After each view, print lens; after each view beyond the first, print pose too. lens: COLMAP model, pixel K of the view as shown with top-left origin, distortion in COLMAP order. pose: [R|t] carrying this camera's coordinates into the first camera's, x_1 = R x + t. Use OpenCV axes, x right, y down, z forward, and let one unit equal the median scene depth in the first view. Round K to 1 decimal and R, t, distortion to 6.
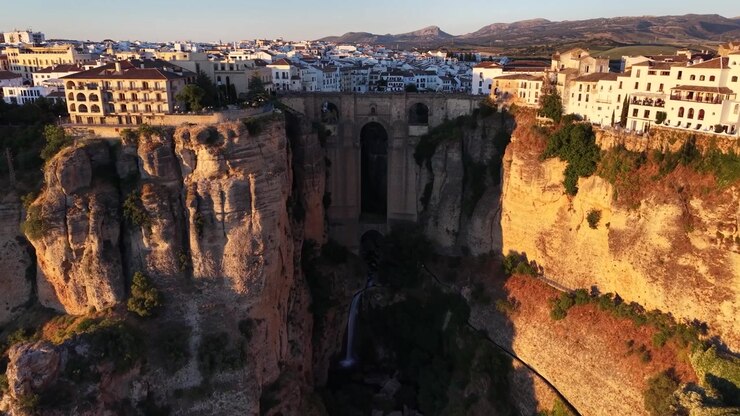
lens RADIAL K [[516.8, 0, 371.5], [0, 516.8, 206.3], [0, 0, 1]] dist [0.034742, -0.034332]
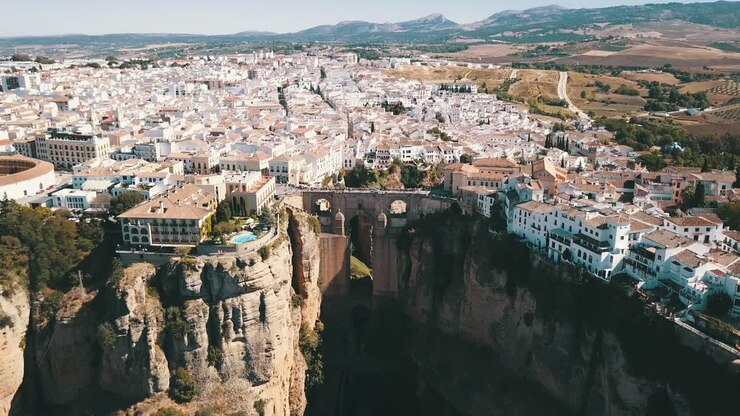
lens RADIAL K [[576.8, 0, 368.4], [0, 576.8, 203.9], [0, 0, 1]] dist [0.008997, 0.004079]
pose [[0.999996, -0.002444, -0.001533, 0.035418], [0.002421, 0.999891, -0.014586, -0.252519], [0.001568, 0.014582, 0.999892, -0.455963]]
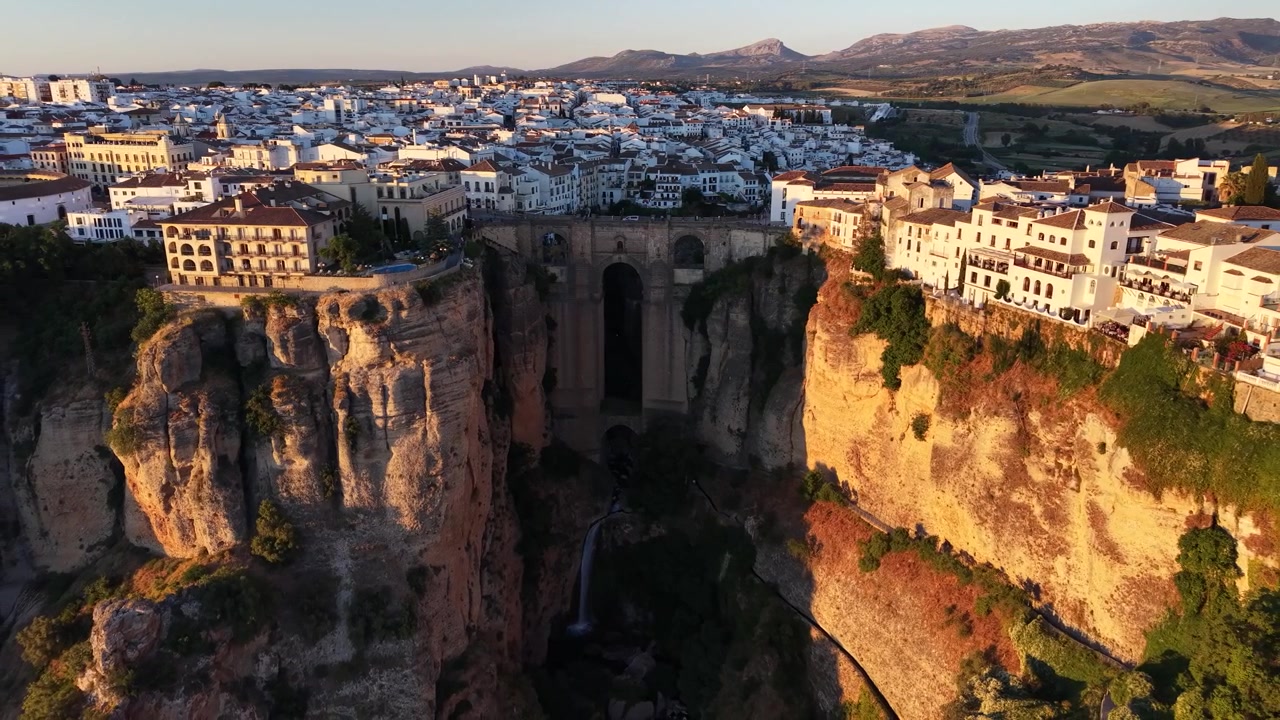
lens RADIAL K [[894.0, 0, 642.6], [0, 894.0, 357.0], [0, 0, 1]] dist [0.034742, -0.034332]
pose [[0.999717, 0.006354, -0.022935, 0.087707], [-0.006202, 0.999958, 0.006681, -0.075415], [0.022977, -0.006537, 0.999715, -0.203938]]
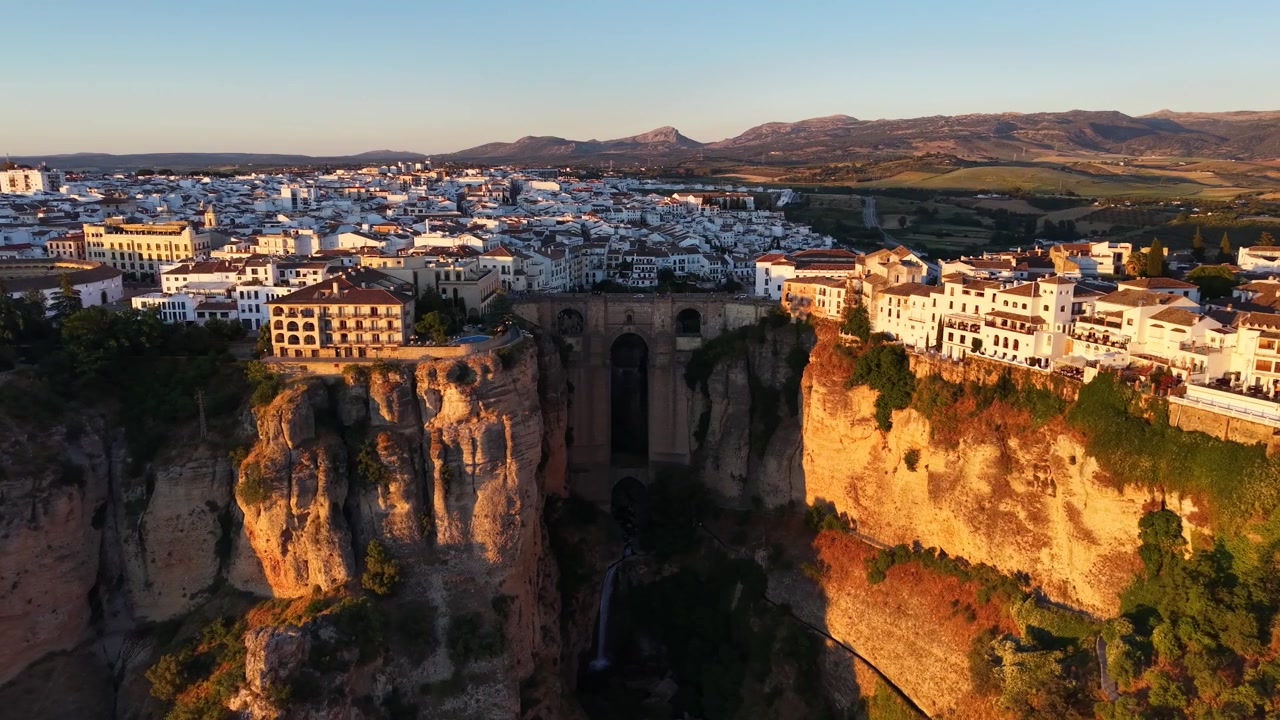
lens RADIAL K [[889.1, 0, 640.0], [0, 889.1, 360.0], [0, 0, 1]] dist [0.062430, -0.081853]
pose [[0.996573, -0.017028, 0.080952, -0.129078], [0.023247, 0.996798, -0.076504, -0.036789], [-0.079390, 0.078124, 0.993778, -0.429040]]
